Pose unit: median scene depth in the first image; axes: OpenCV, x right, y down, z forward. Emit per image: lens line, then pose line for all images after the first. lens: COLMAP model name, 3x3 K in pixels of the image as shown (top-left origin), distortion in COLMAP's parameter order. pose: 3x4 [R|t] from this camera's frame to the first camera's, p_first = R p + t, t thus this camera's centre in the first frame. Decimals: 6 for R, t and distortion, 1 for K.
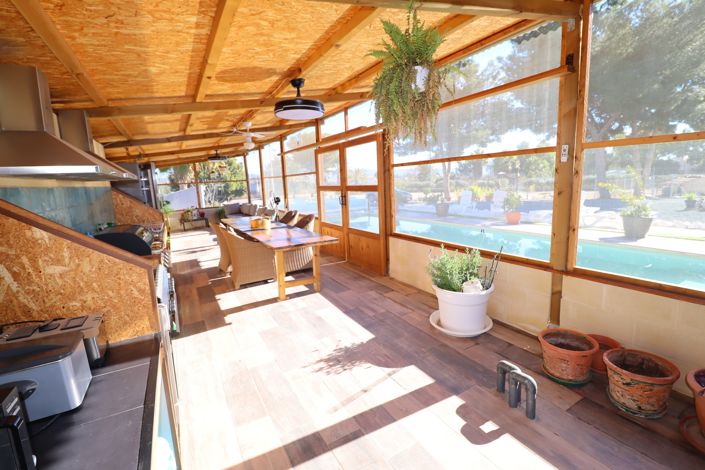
lens RADIAL K [[327.0, 0, 353.0], [0, 327.0, 234.8], [0, 0, 1]] dist [-0.017519, -0.000436]
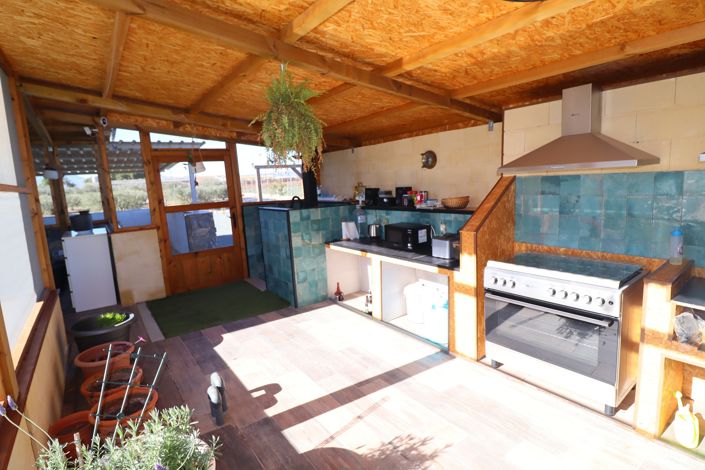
lens RADIAL K [[359.5, 0, 352.8], [0, 359.5, 235.0], [0, 0, 1]] dist [-0.010065, -0.001869]
pose [[-0.987857, 0.108350, -0.111352, 0.122311], [0.070040, 0.950307, 0.303333, -0.366236], [0.138685, 0.291850, -0.946356, 1.961327]]
